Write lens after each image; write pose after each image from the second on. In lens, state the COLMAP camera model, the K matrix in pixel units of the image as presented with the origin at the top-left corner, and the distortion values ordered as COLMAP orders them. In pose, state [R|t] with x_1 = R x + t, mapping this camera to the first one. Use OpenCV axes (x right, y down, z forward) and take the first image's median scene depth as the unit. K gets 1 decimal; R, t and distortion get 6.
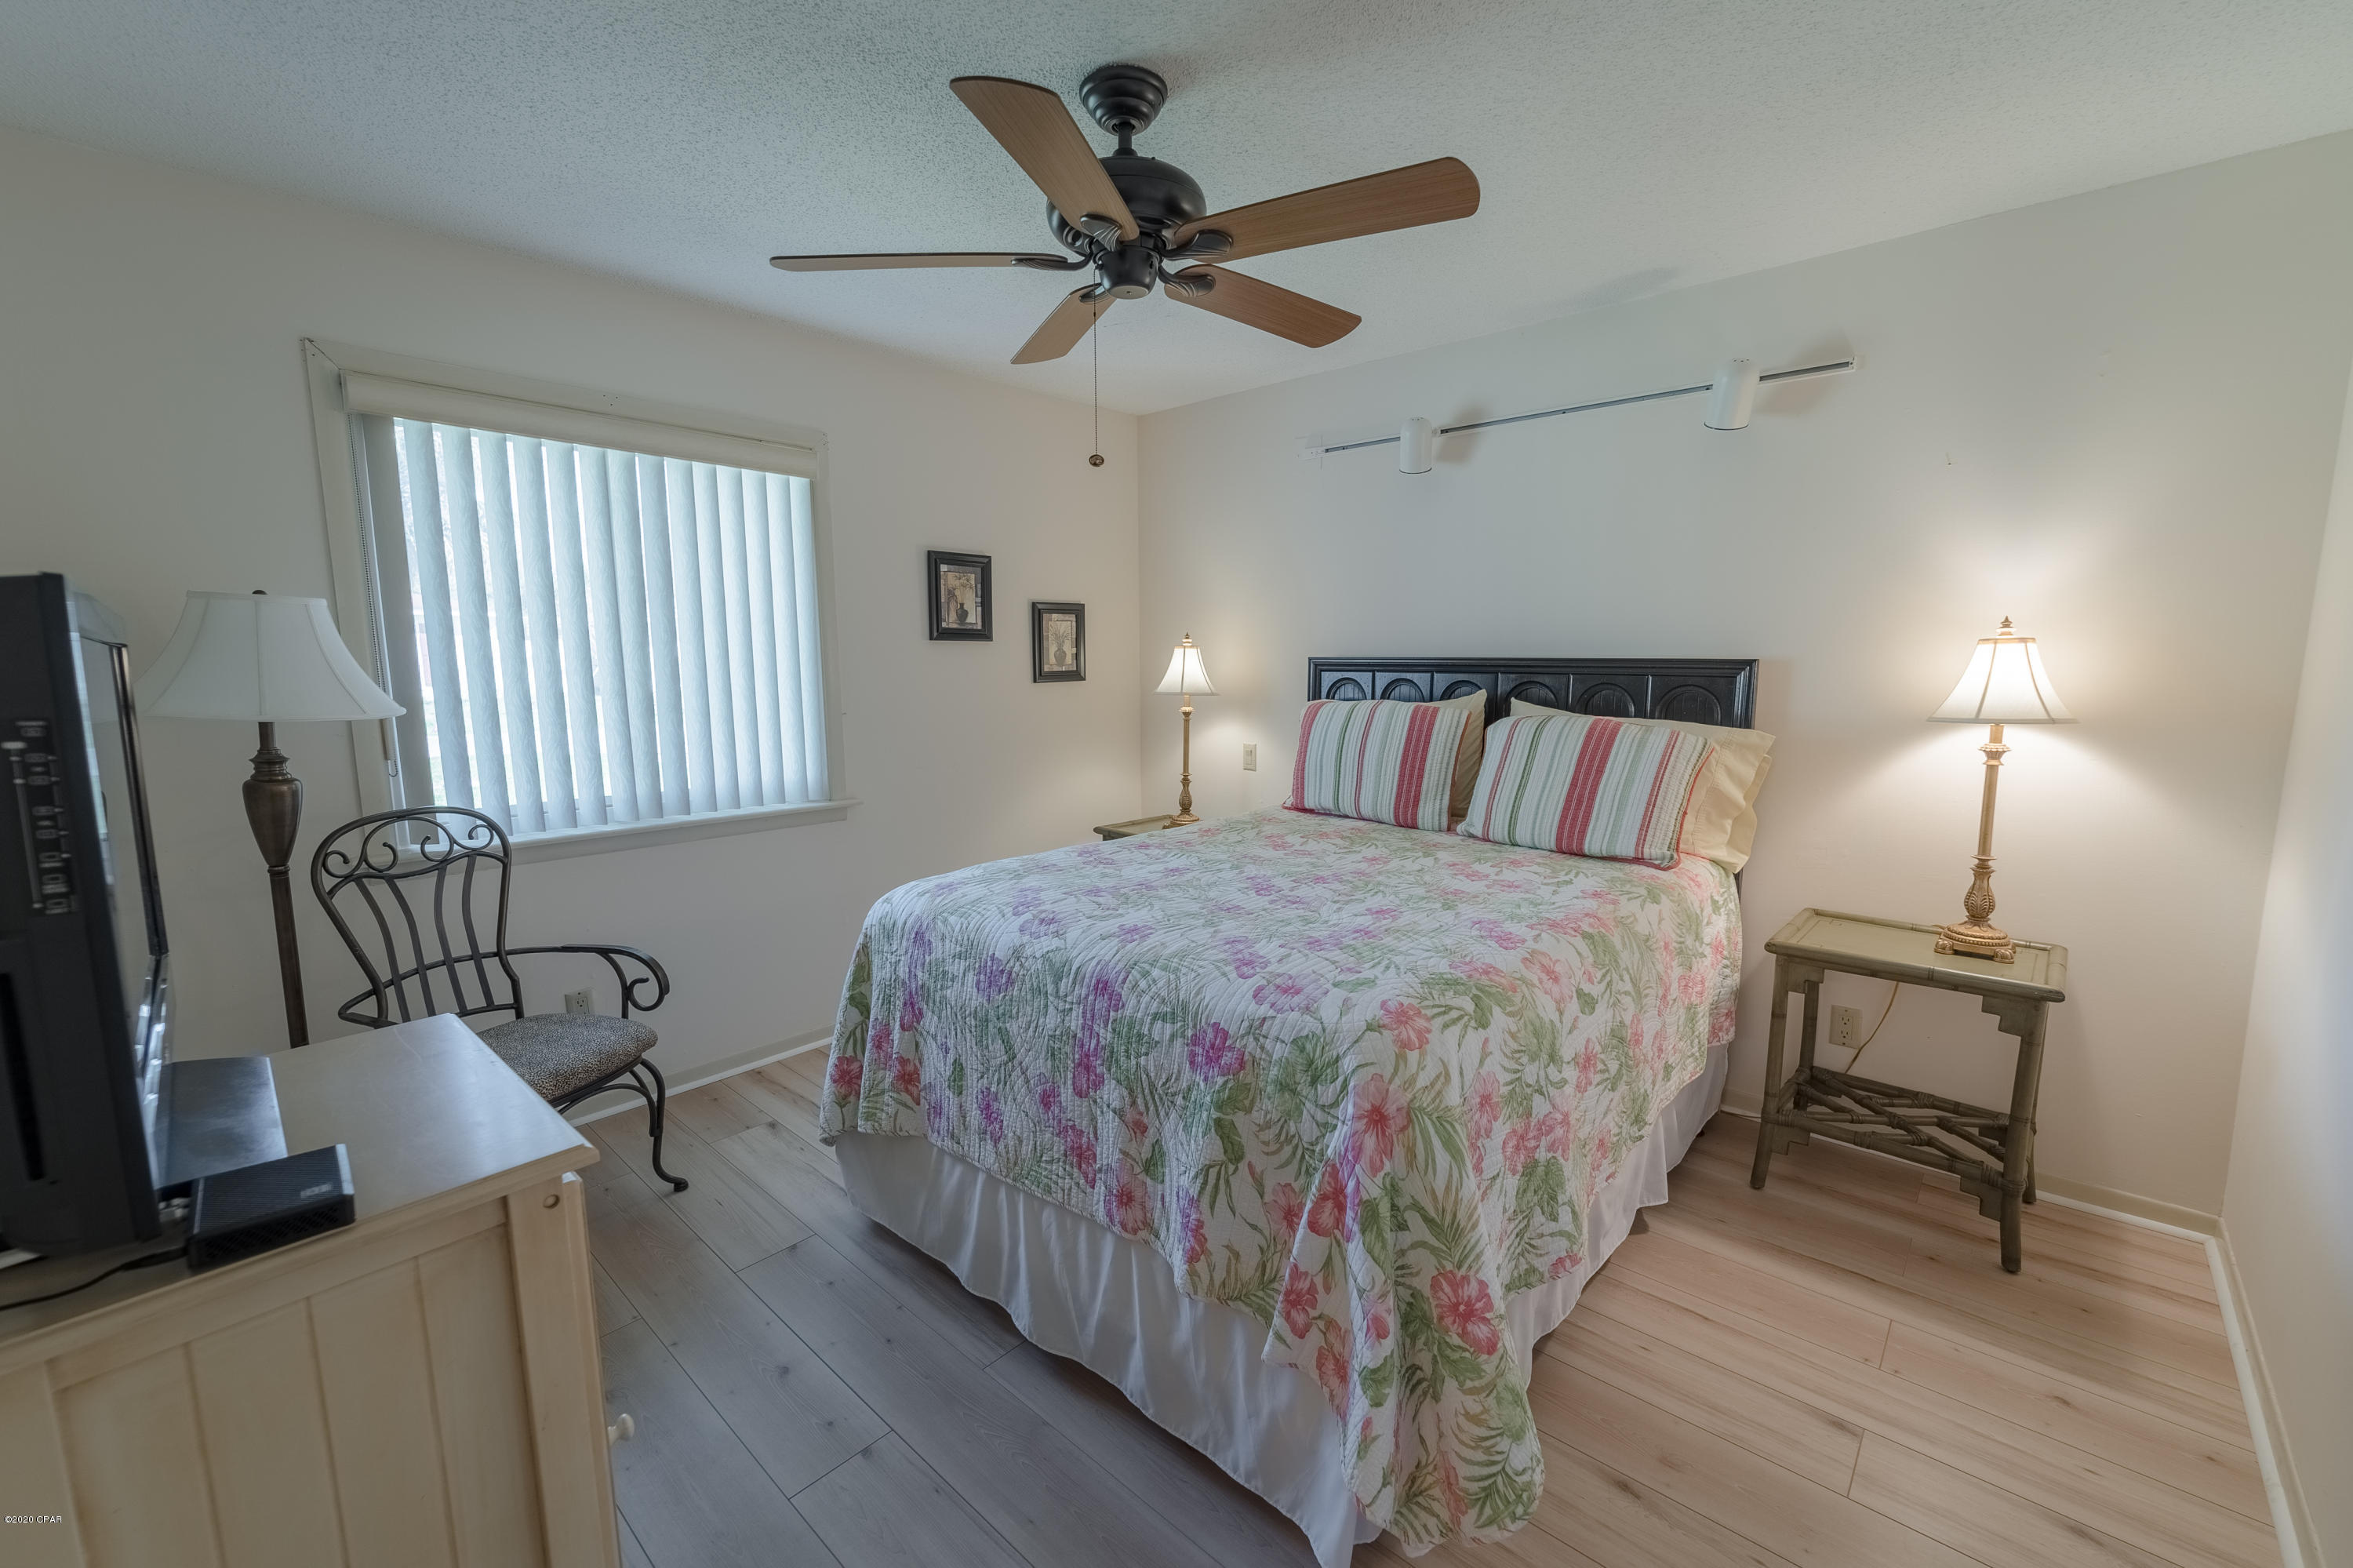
lens RADIAL K [[952.8, 0, 1178.3], [0, 952.8, 789.8], [0, 0, 1]] dist [0.001337, -0.000550]
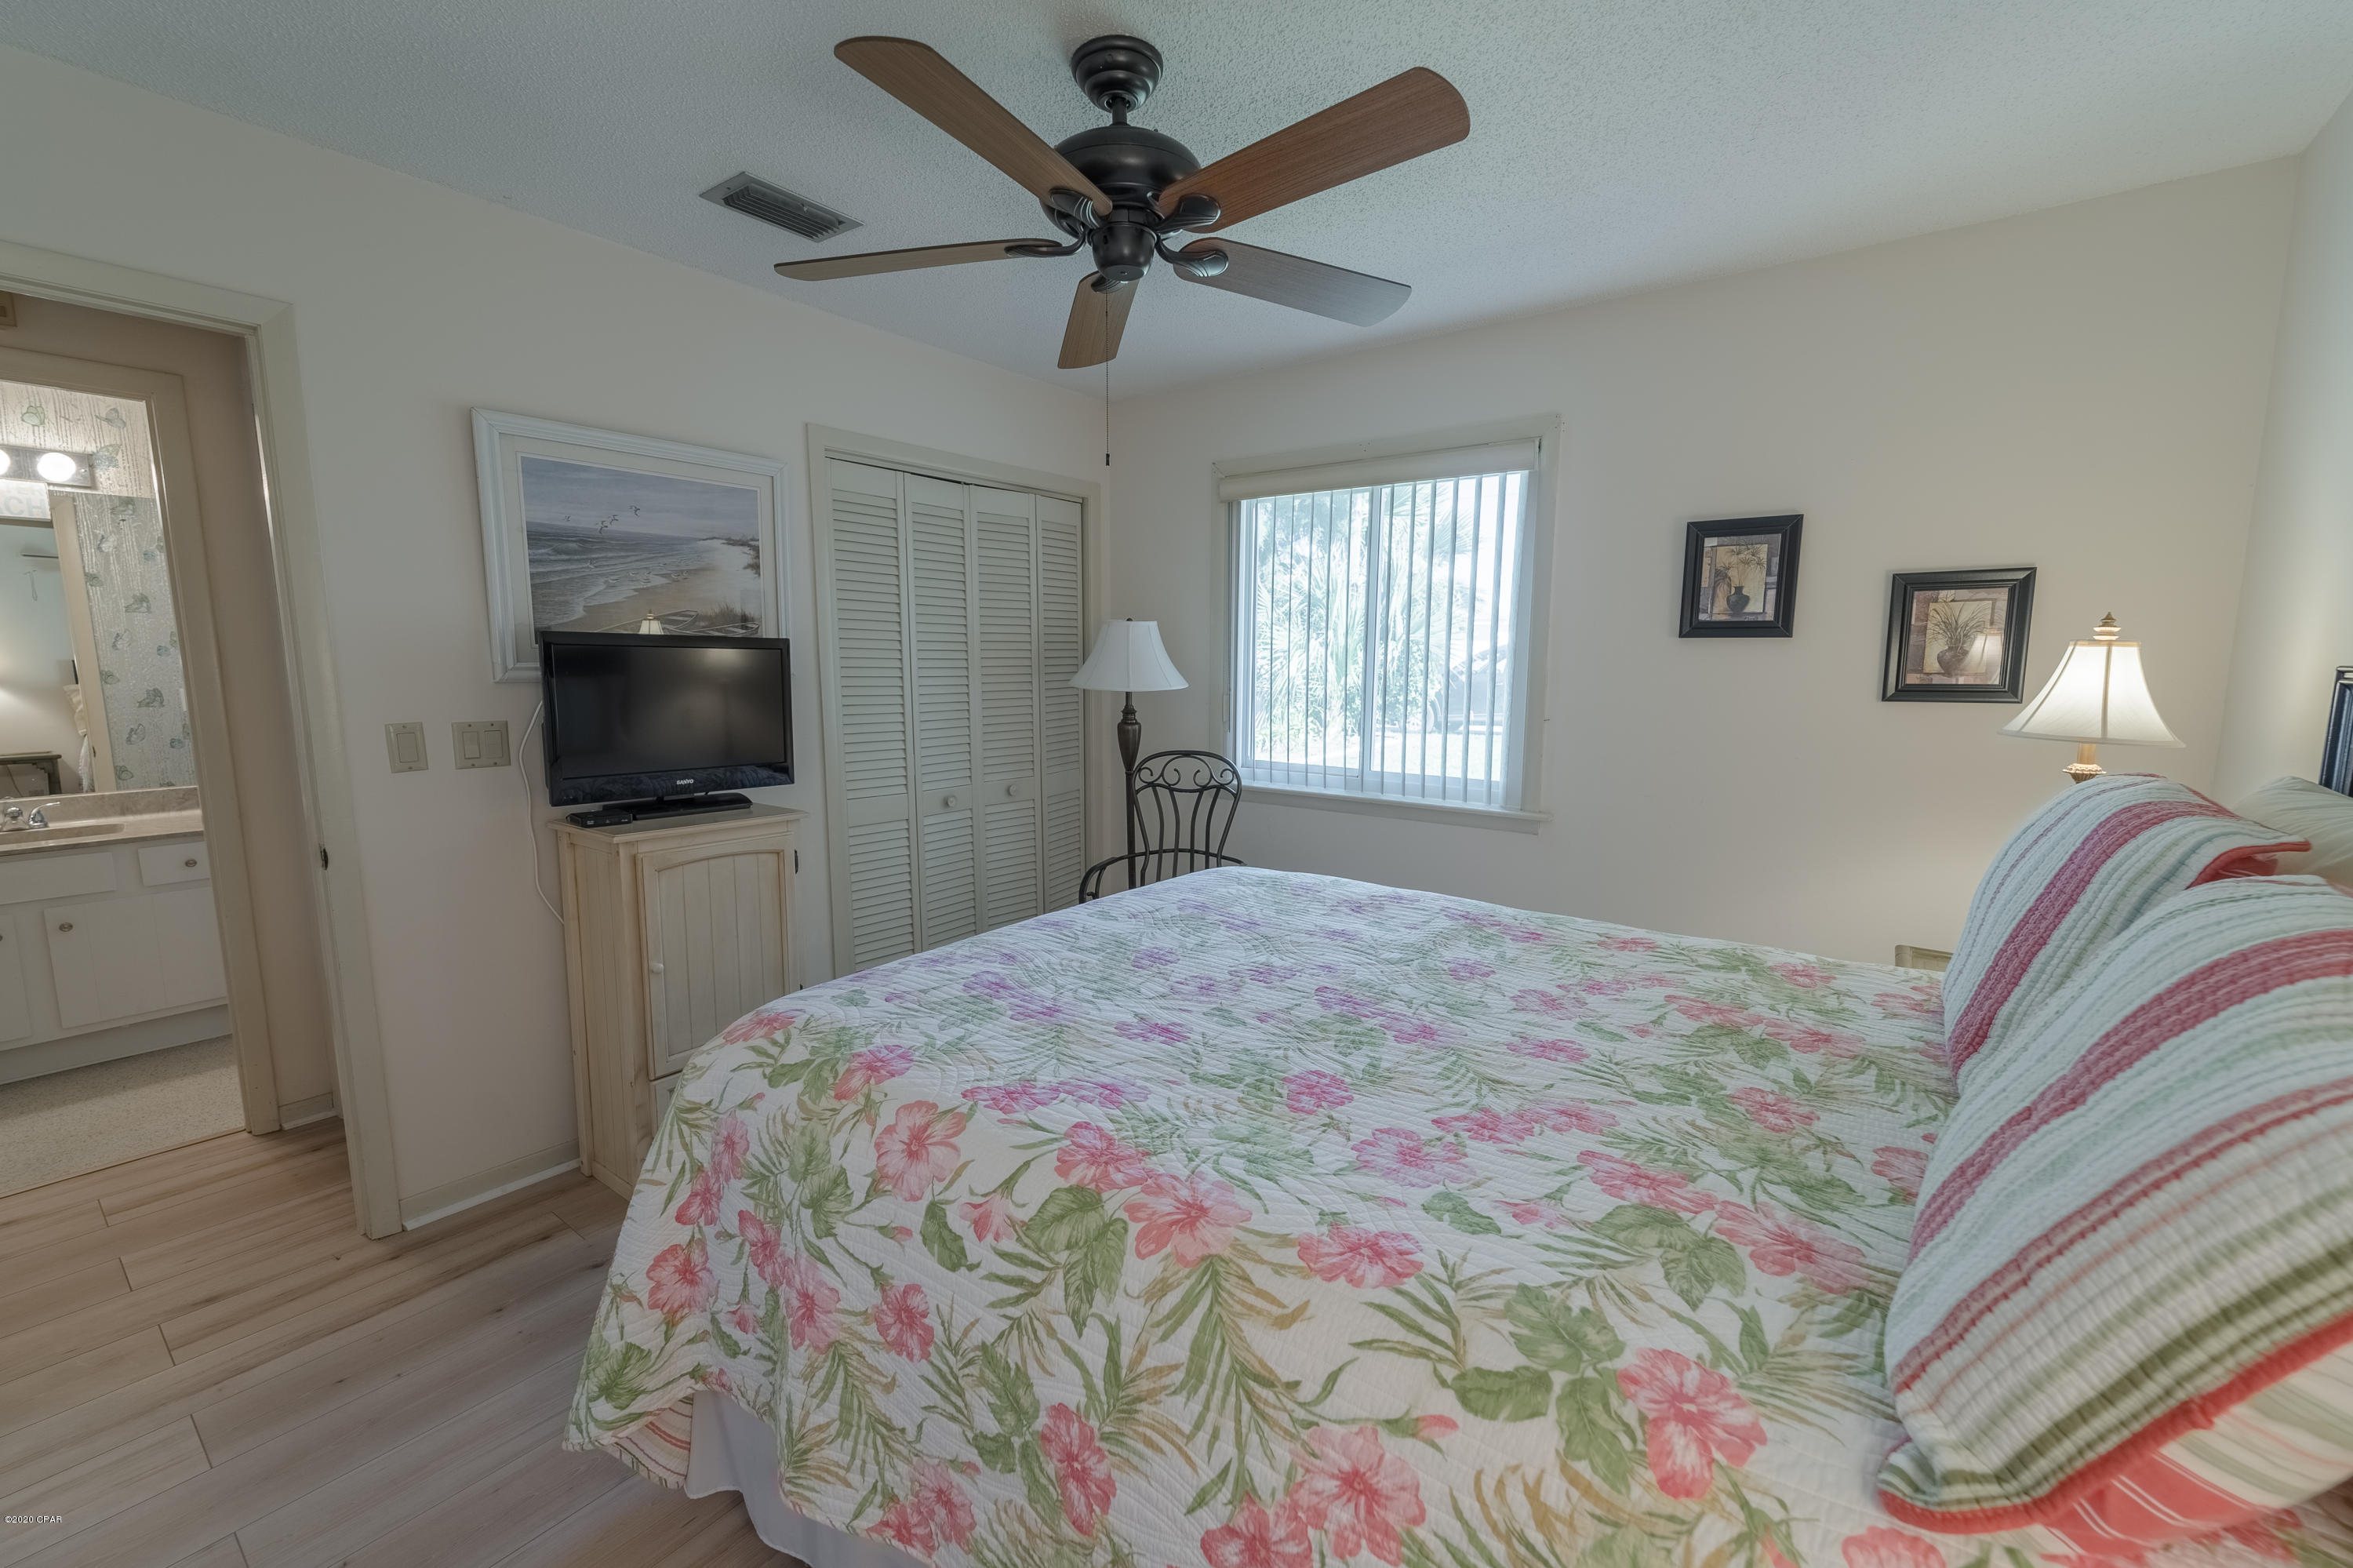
lens RADIAL K [[952.8, 0, 1178.3], [0, 952.8, 789.8], [0, 0, 1]] dist [0.001337, -0.000550]
pose [[0.086807, 0.141112, -0.986181, 0.773853], [-0.143613, 0.981350, 0.127779, -0.116704], [0.985819, 0.130536, 0.105454, 0.820527]]
